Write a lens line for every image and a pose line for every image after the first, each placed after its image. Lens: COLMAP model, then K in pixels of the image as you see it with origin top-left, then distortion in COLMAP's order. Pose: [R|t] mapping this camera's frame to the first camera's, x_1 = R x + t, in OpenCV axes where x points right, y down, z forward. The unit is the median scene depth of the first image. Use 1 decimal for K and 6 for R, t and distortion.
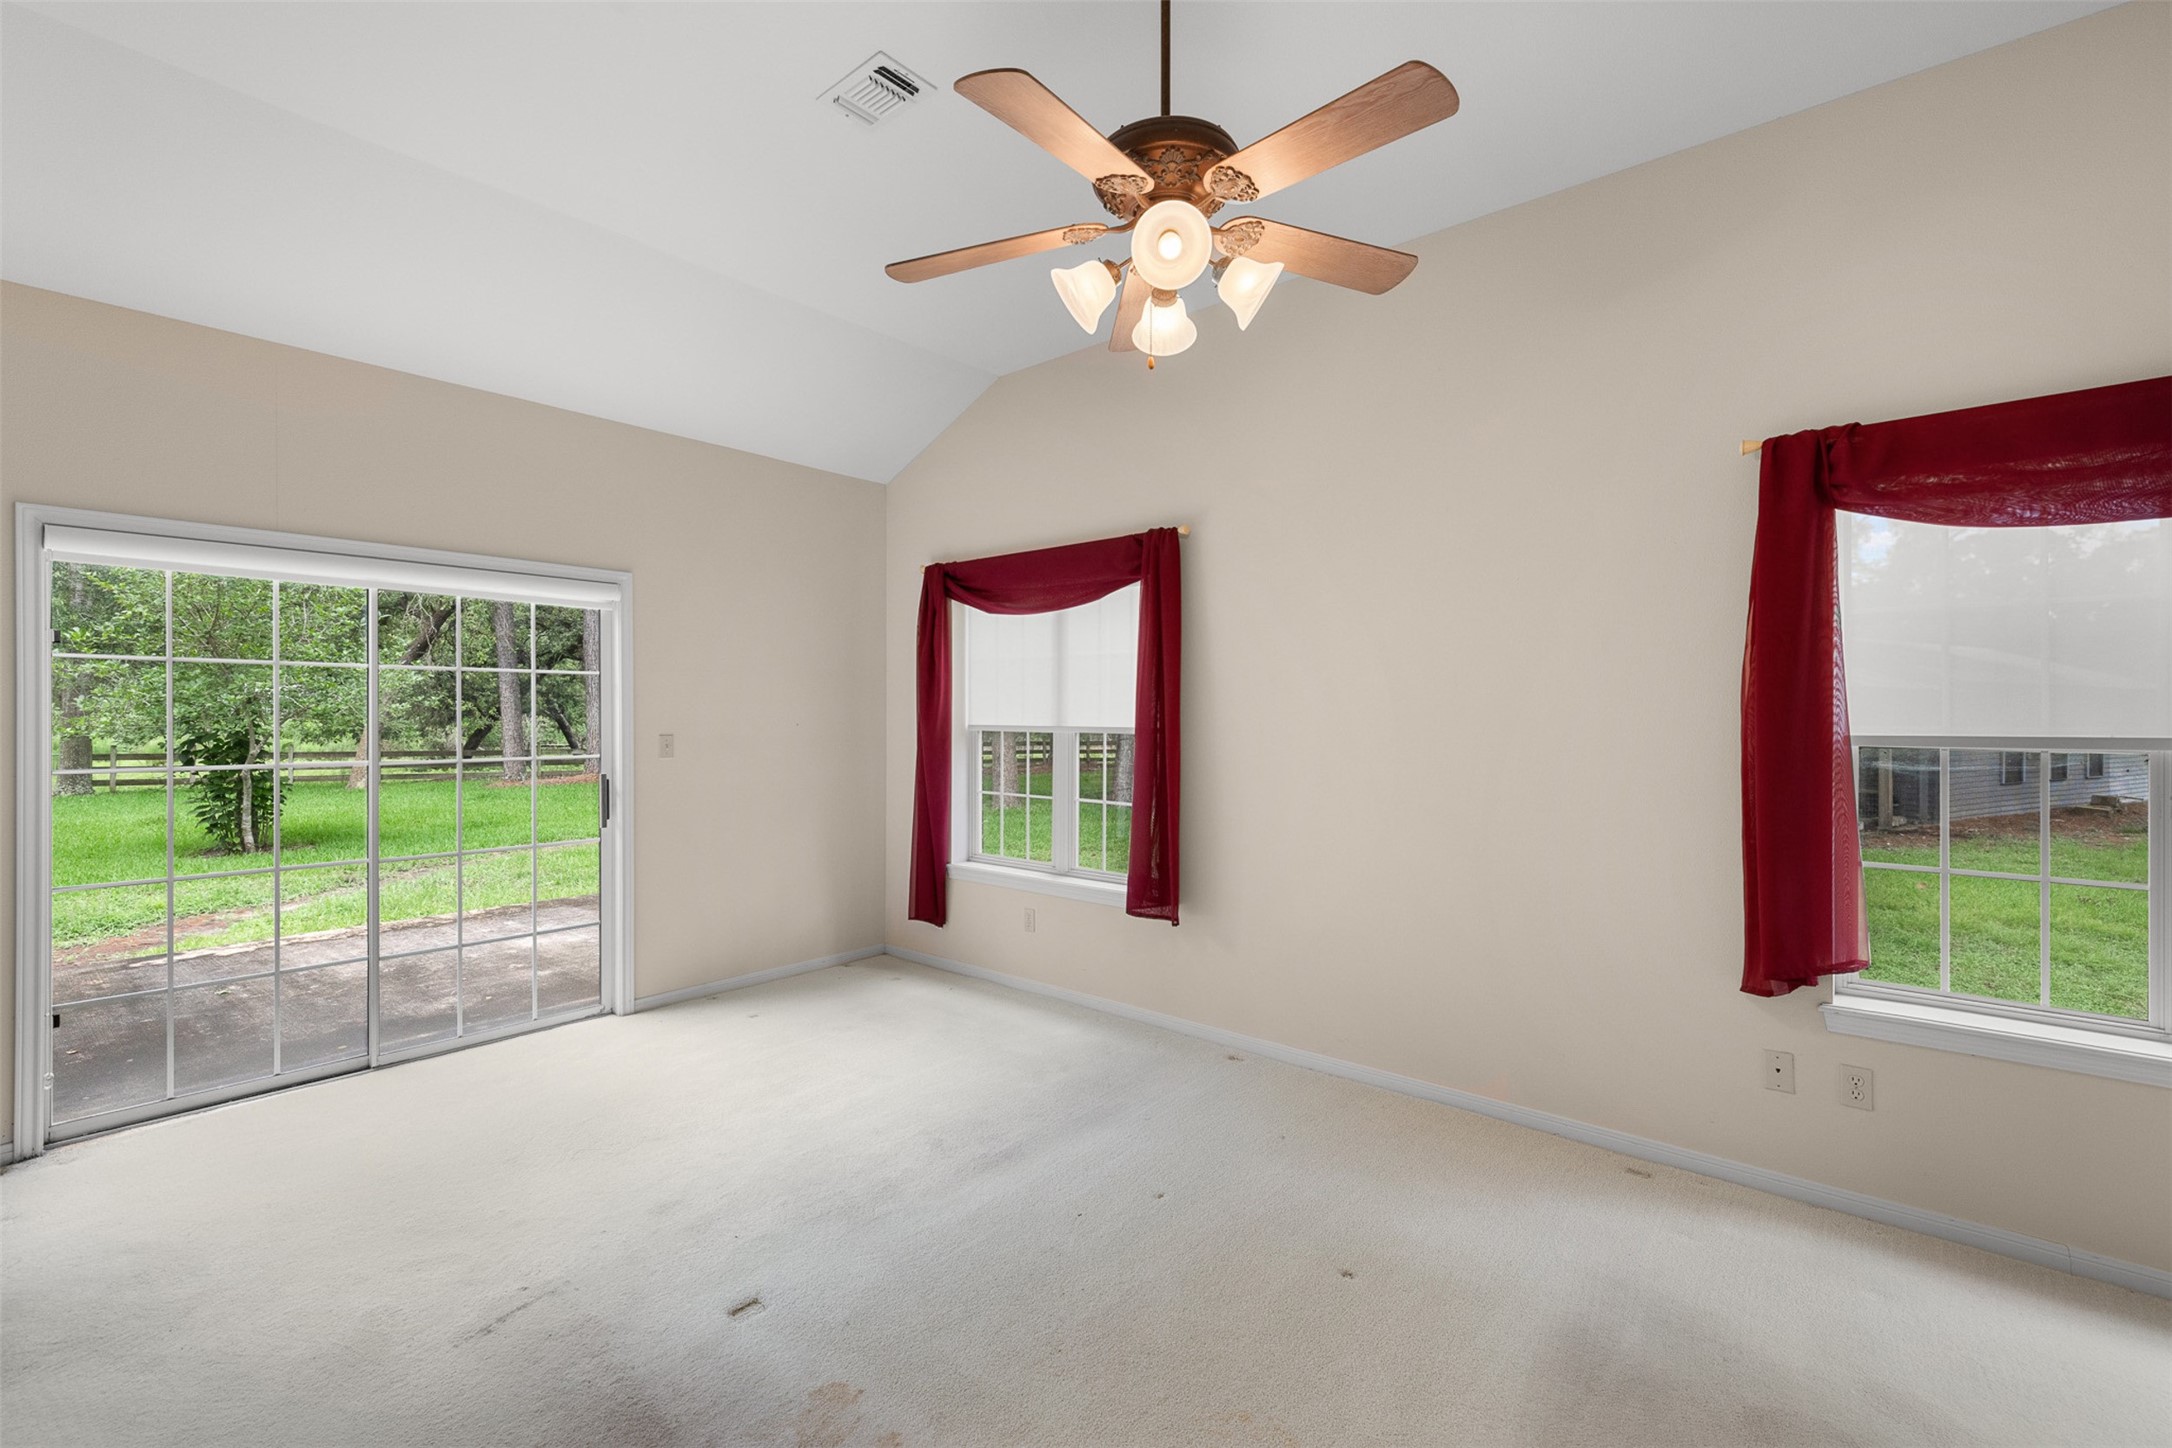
lens RADIAL K [[936.2, 0, 1080.4], [0, 936.2, 739.5], [0, 0, 1]] dist [0.000160, 0.000444]
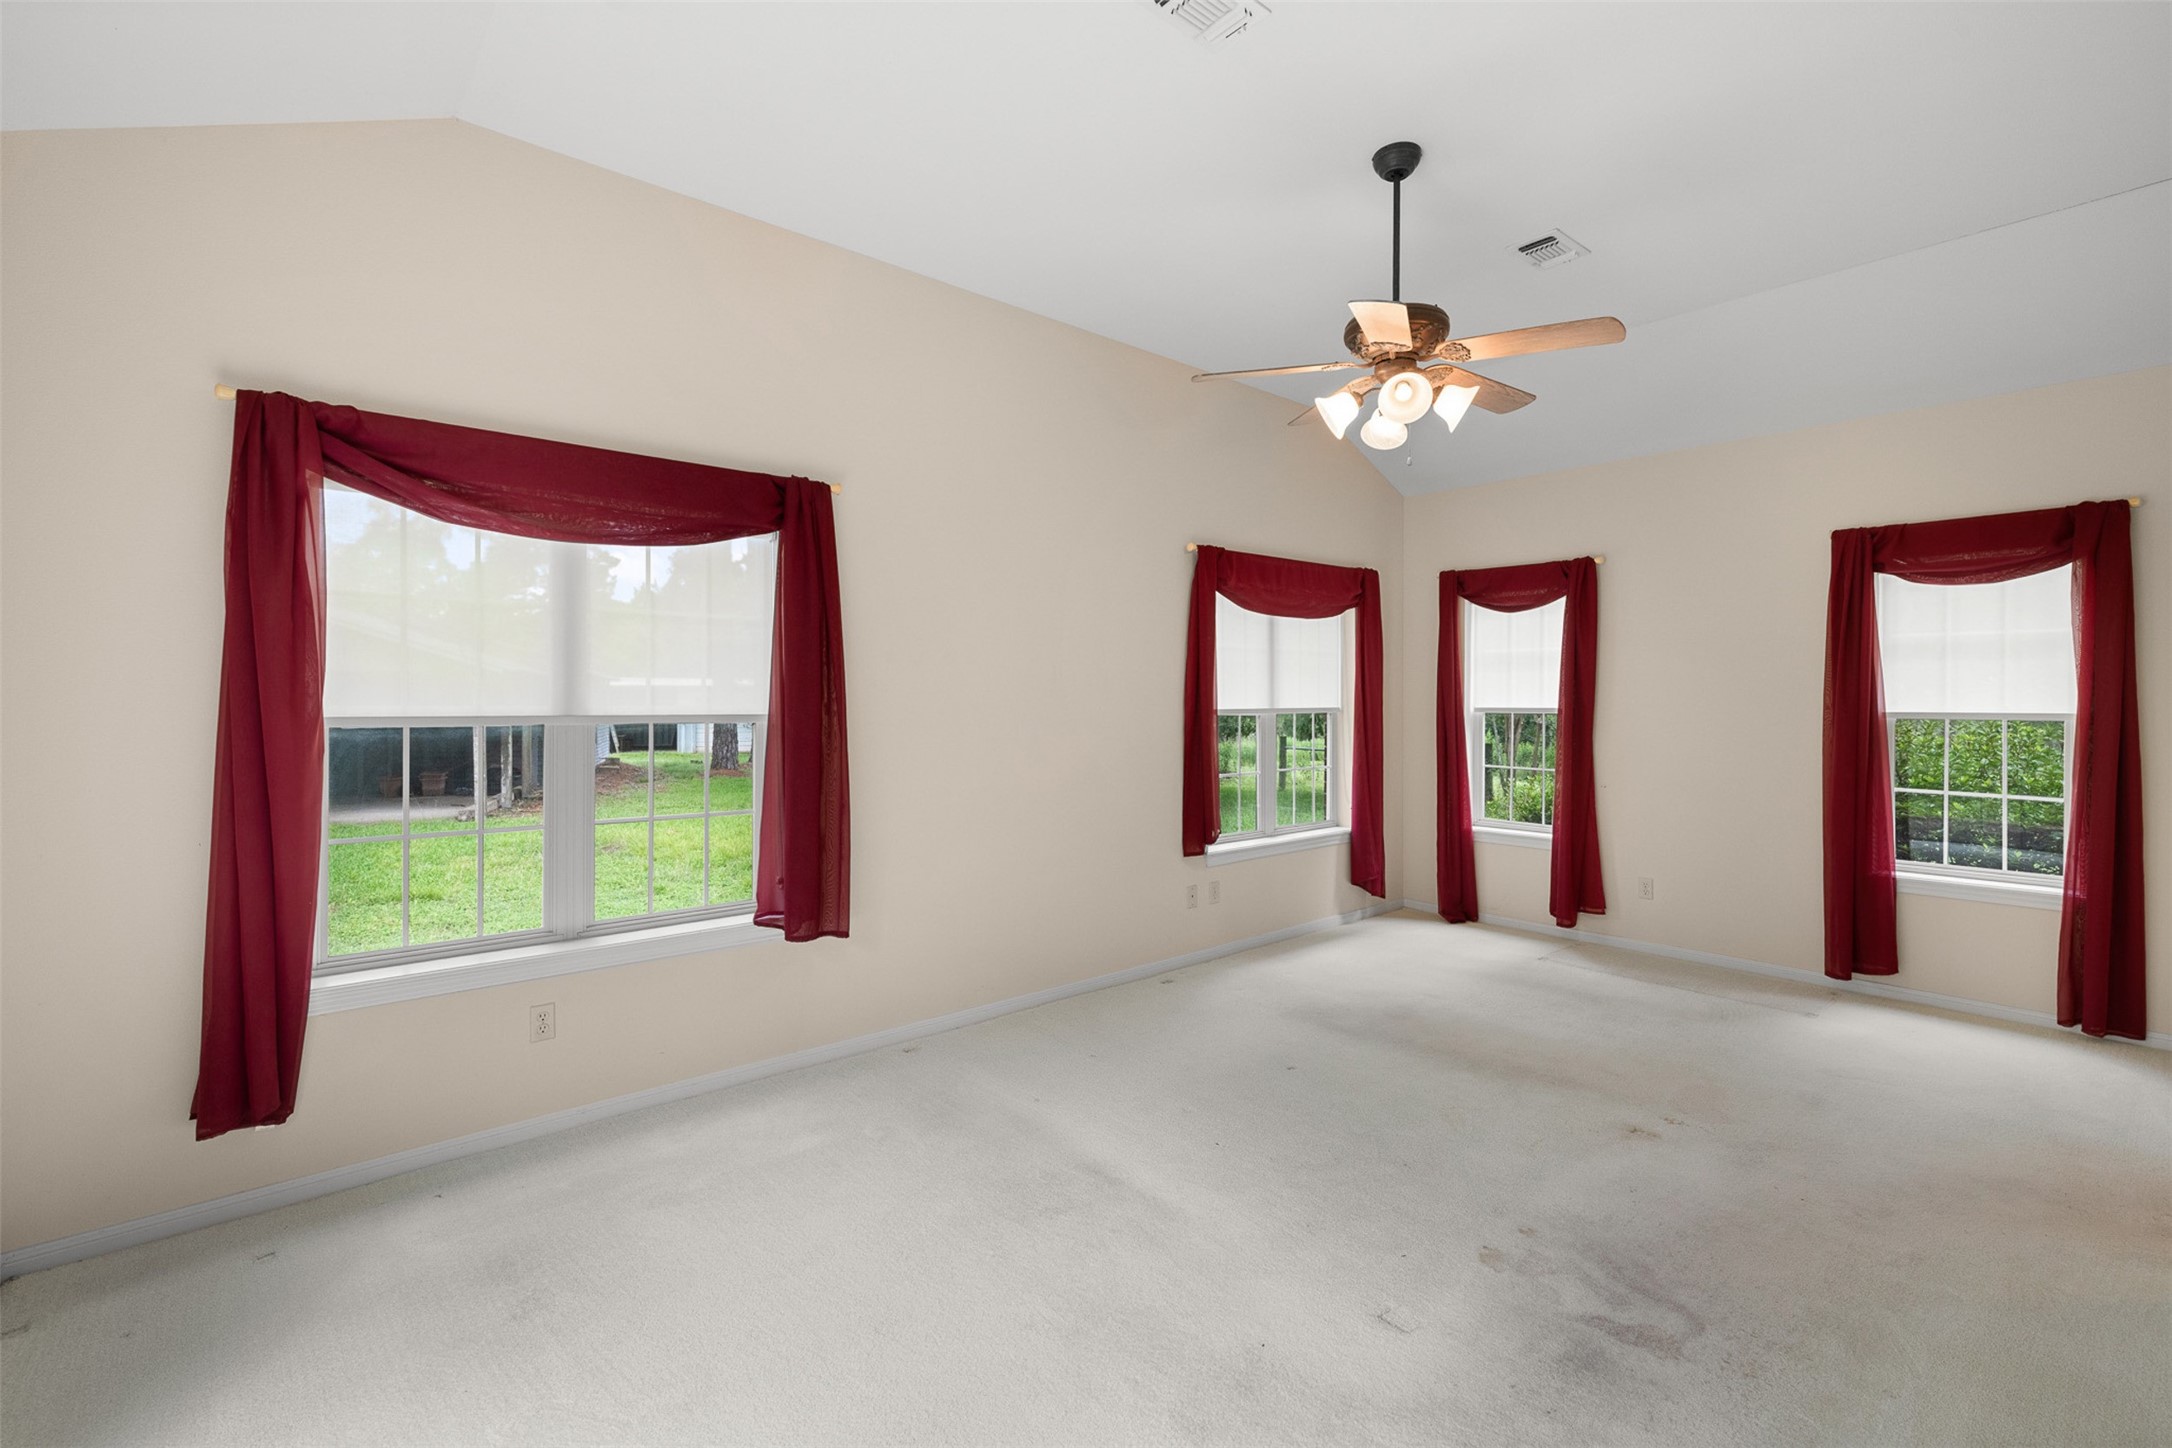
lens RADIAL K [[945.7, 0, 1086.0], [0, 945.7, 724.0], [0, 0, 1]] dist [-0.001403, -0.000076]
pose [[0.146327, -0.028059, 0.988838, -0.705135], [0.022452, 0.999434, 0.025037, -0.018618], [-0.988981, 0.018537, 0.146874, 0.607240]]
